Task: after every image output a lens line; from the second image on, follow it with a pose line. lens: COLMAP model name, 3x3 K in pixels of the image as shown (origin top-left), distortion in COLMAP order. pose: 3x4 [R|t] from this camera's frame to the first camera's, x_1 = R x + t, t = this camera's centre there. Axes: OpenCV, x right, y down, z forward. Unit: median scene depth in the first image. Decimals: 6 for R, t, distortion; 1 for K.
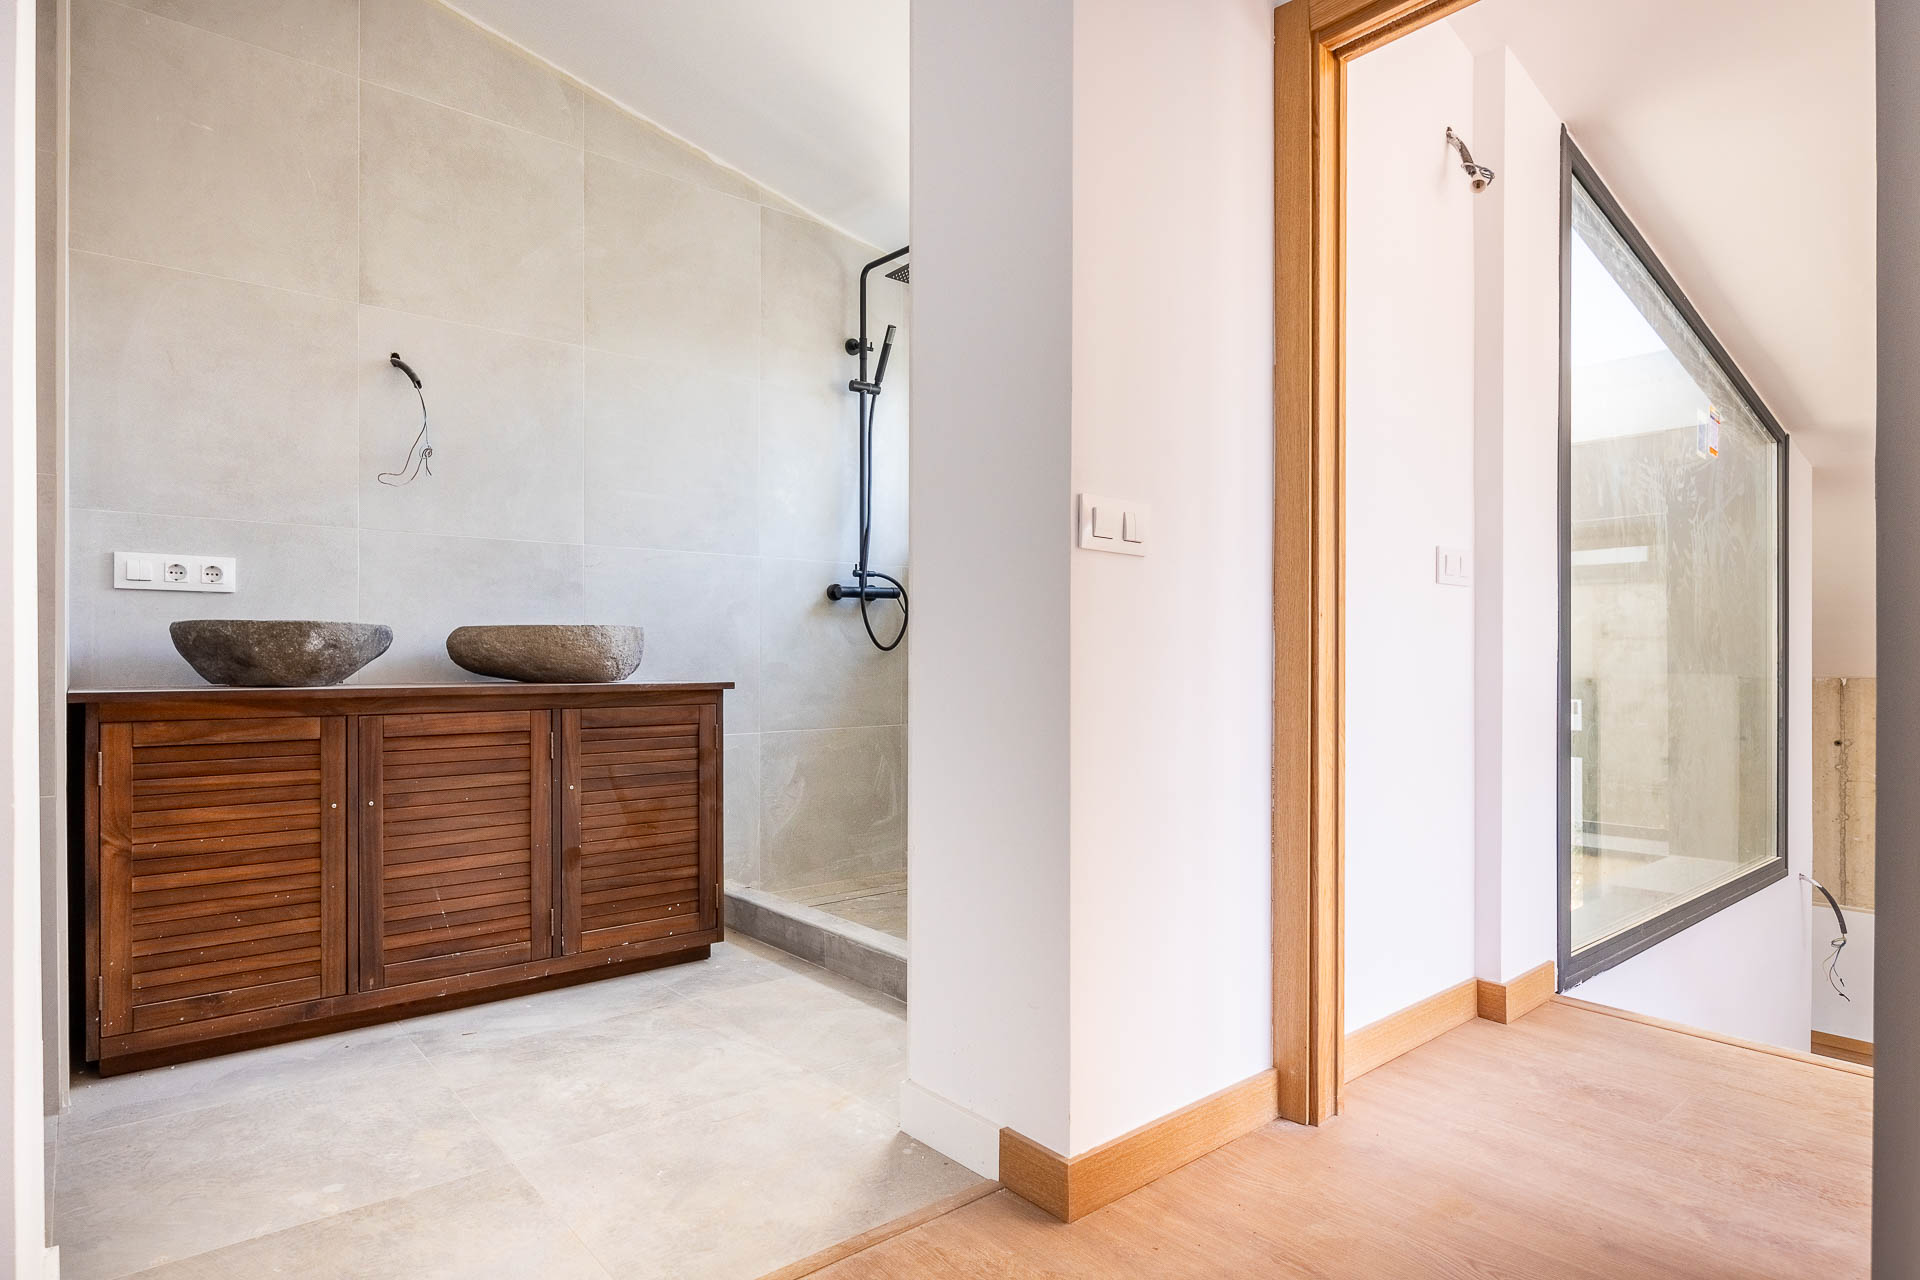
lens RADIAL K [[1050.6, 0, 948.4], [0, 1050.6, 657.6], [0, 0, 1]] dist [0.000455, 0.000505]
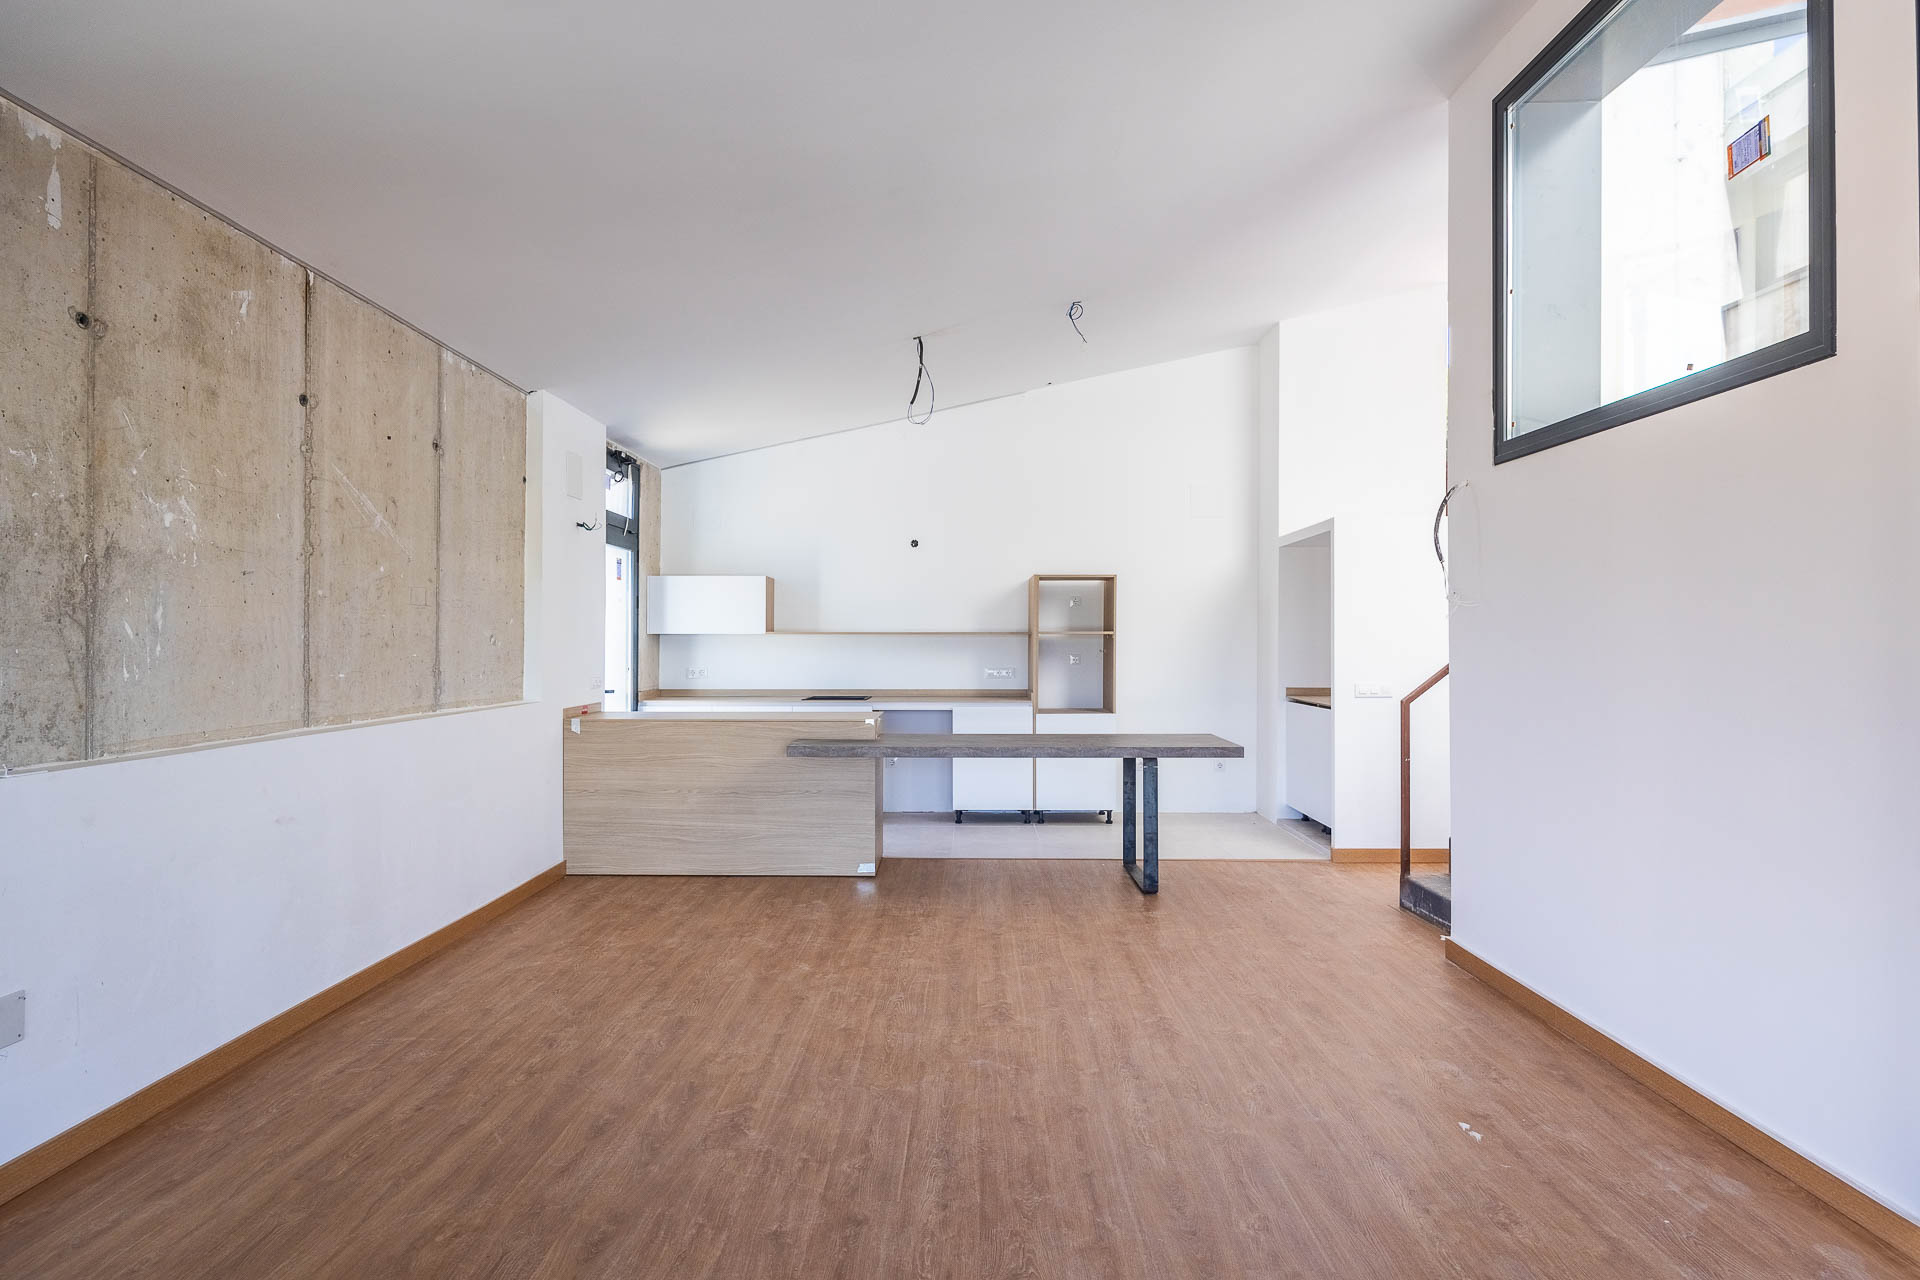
lens RADIAL K [[1080.0, 0, 962.1], [0, 1080.0, 636.2], [0, 0, 1]] dist [0.002075, -0.004682]
pose [[-0.769650, -0.000647, 0.638466, 0.832892], [-0.000741, 1.000000, 0.000121, 0.570377], [-0.638466, -0.000380, -0.769650, 3.535262]]
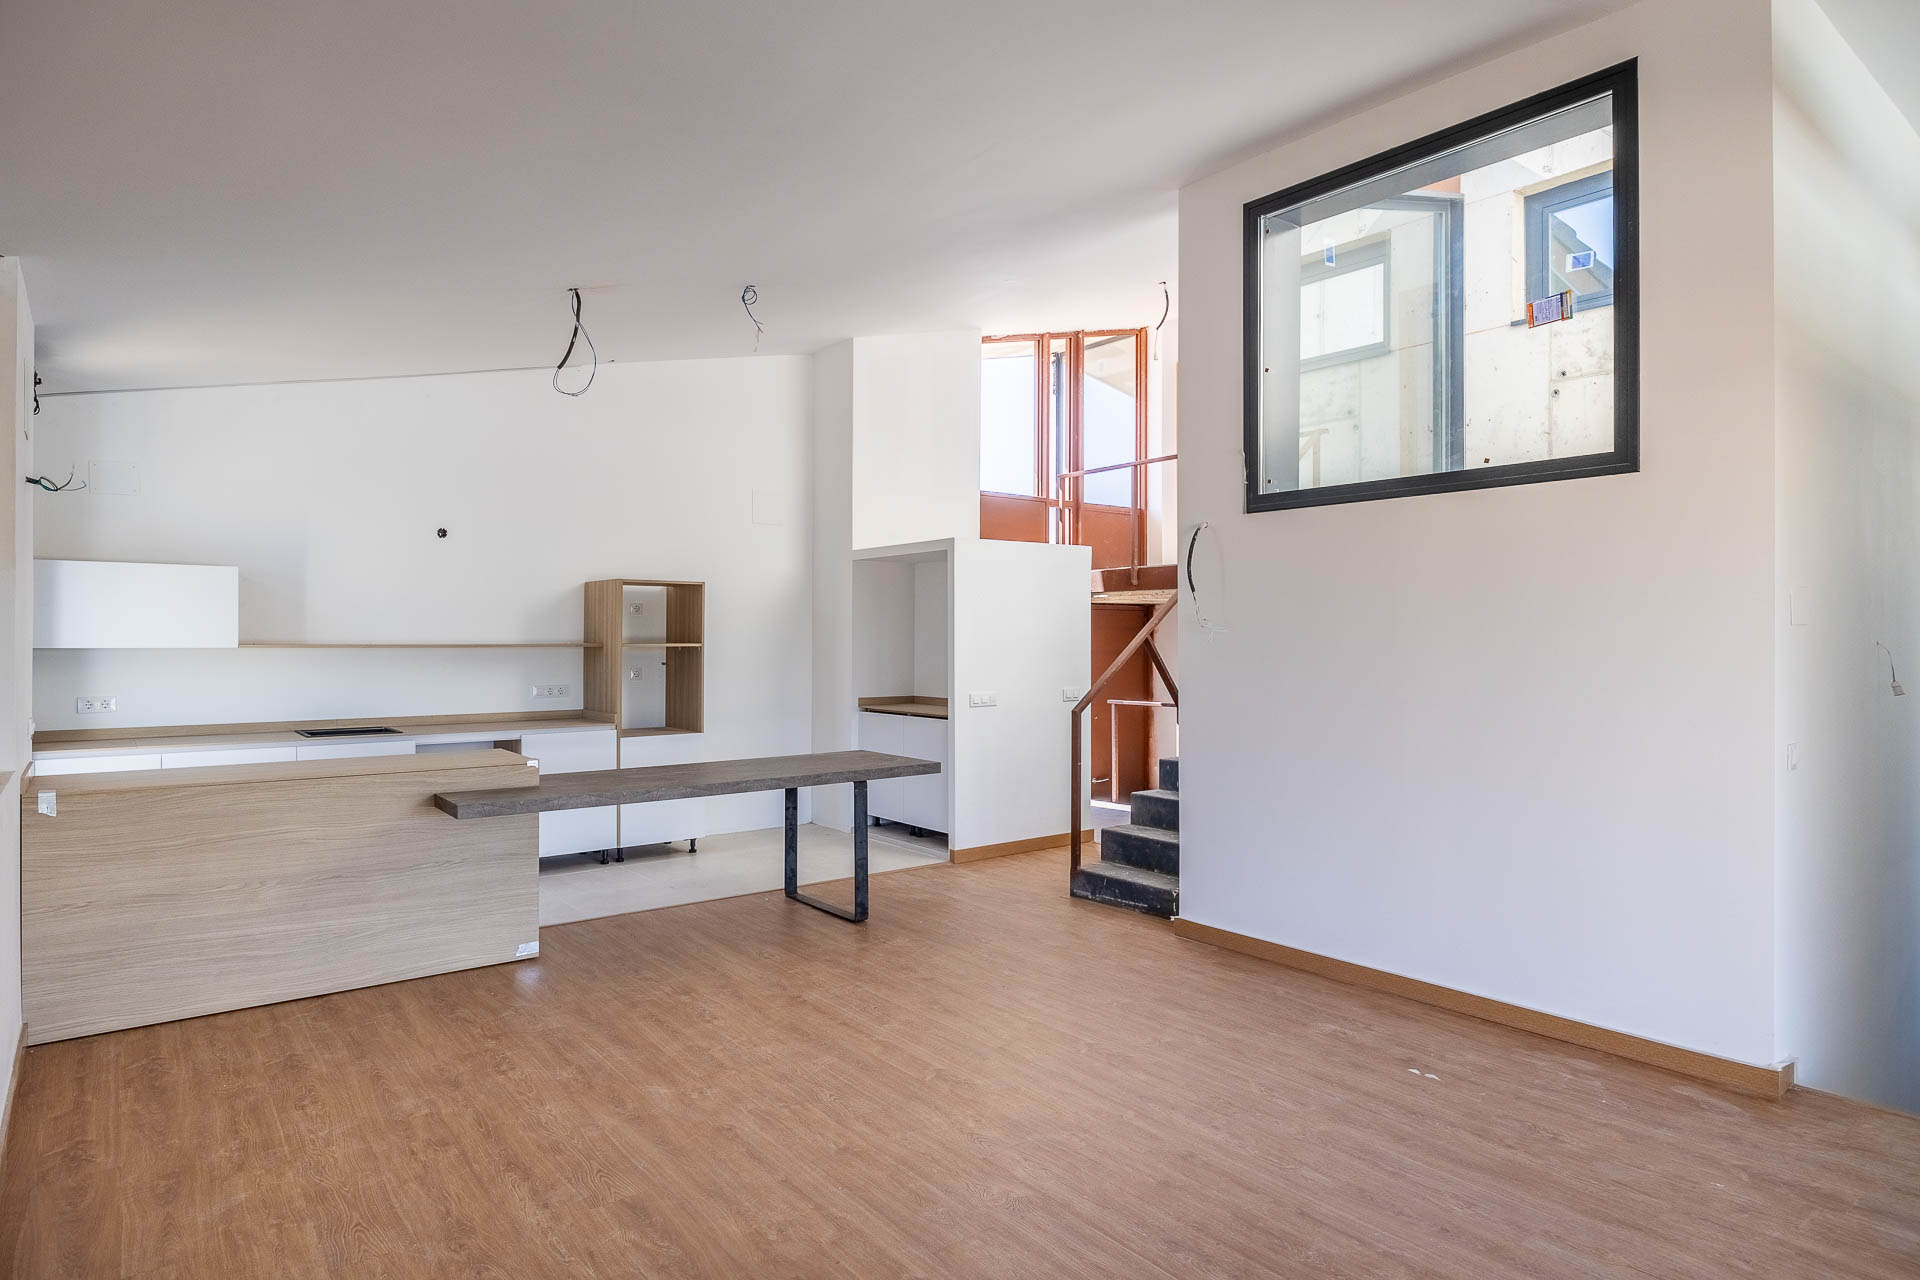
lens RADIAL K [[1072.5, 0, 964.5], [0, 1072.5, 635.3], [0, 0, 1]] dist [-0.004709, -0.000742]
pose [[-0.999910, -0.003732, 0.012875, 1.733954], [-0.003734, 0.999993, -0.000092, 0.532875], [-0.012875, -0.000140, -0.999917, 3.694679]]
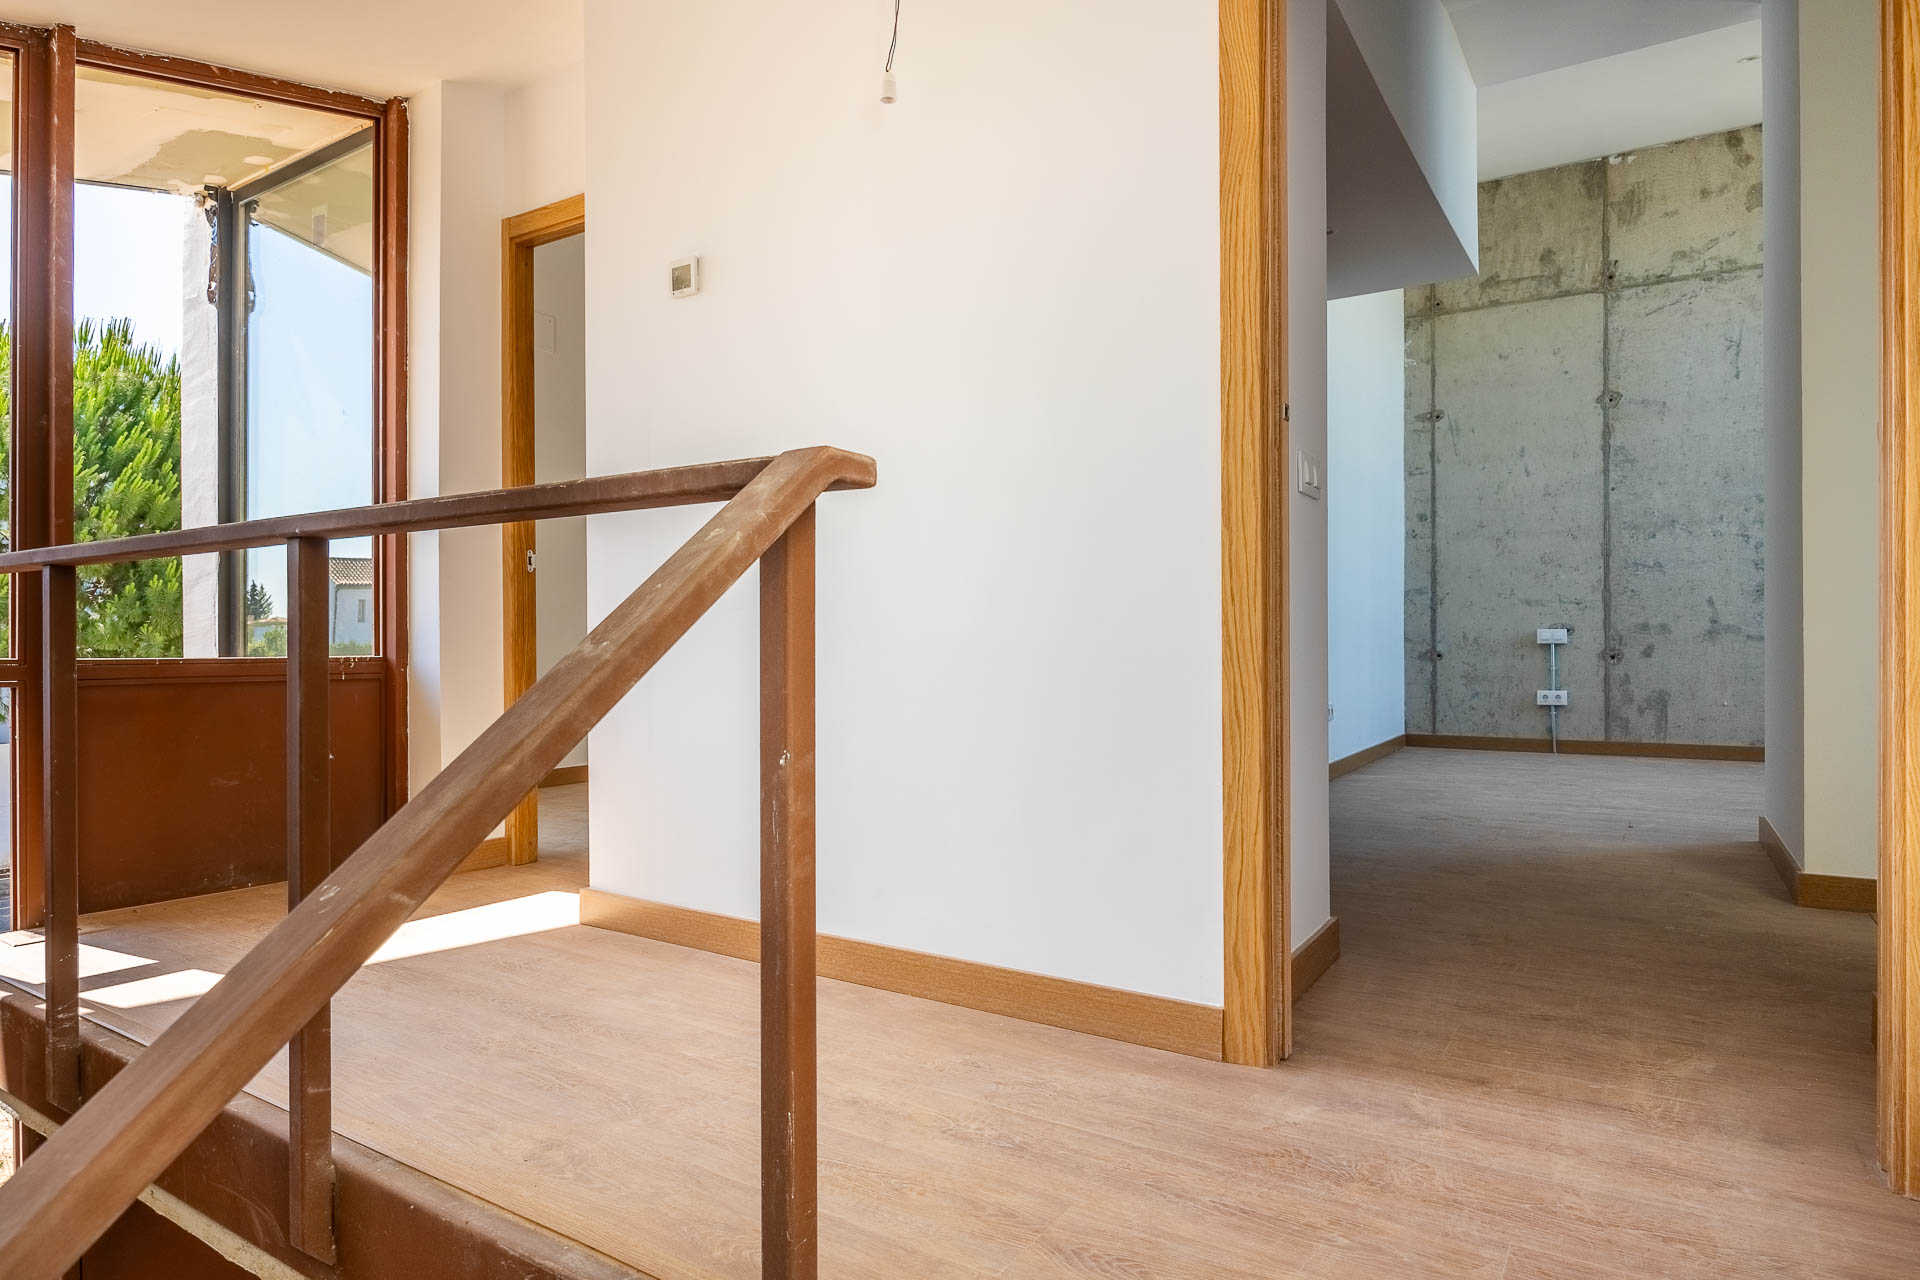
lens RADIAL K [[1095.5, 0, 954.1], [0, 1095.5, 649.1], [0, 0, 1]] dist [-0.001063, -0.000277]
pose [[-0.952555, -0.003345, -0.304350, 0.901654], [-0.003695, 0.999993, 0.000575, 0.067636], [0.304345, 0.001672, -0.952560, 1.152062]]
